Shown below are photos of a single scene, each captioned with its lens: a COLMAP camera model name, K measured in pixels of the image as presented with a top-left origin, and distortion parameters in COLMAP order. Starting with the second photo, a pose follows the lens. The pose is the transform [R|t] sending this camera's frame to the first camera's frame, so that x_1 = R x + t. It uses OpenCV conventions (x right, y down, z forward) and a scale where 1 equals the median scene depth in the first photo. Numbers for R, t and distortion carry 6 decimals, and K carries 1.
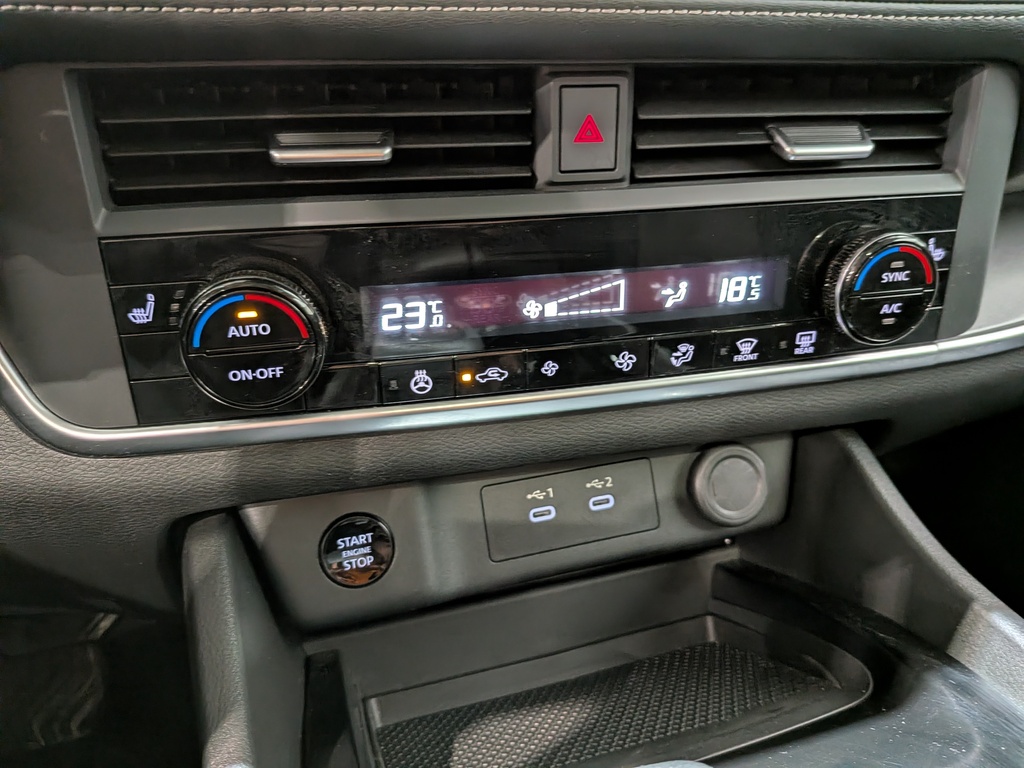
lens RADIAL K [[745.8, 0, 536.9], [0, 745.8, 390.7], [0, 0, 1]] dist [0.076687, -0.173663]
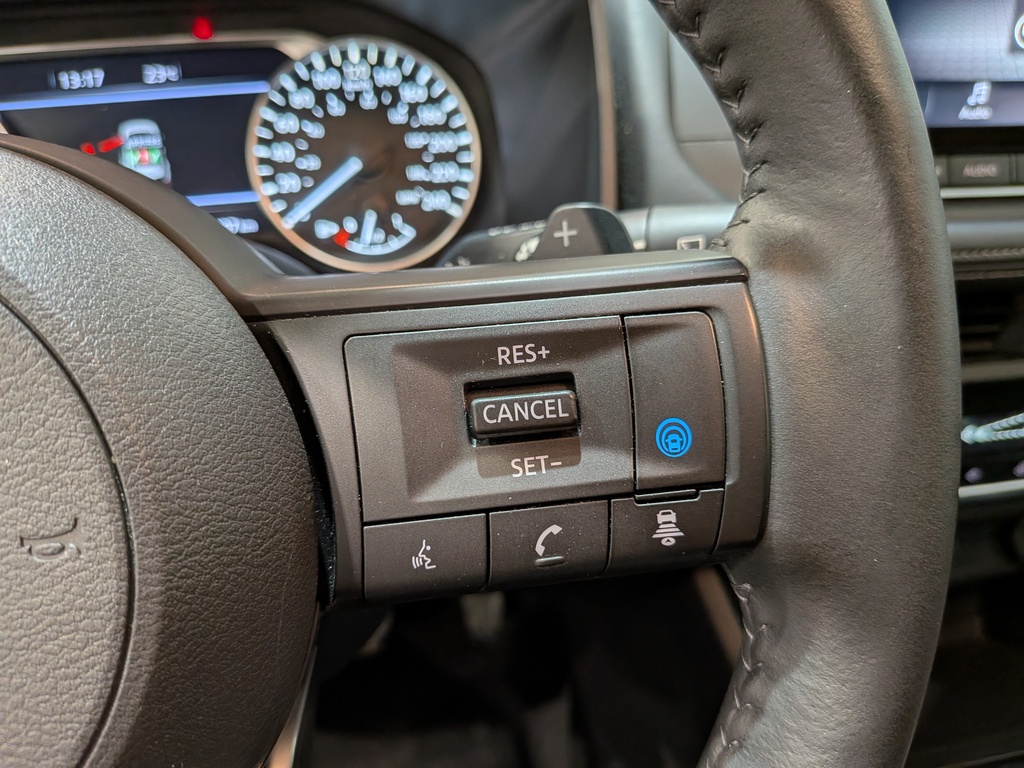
lens RADIAL K [[773.5, 0, 497.9], [0, 773.5, 395.2], [0, 0, 1]] dist [0.009520, -0.093027]
pose [[0.995053, 0.051124, -0.085183, -0.723157], [-0.038205, 0.988408, 0.146935, -0.339509], [0.091708, -0.142953, 0.985471, -0.439701]]
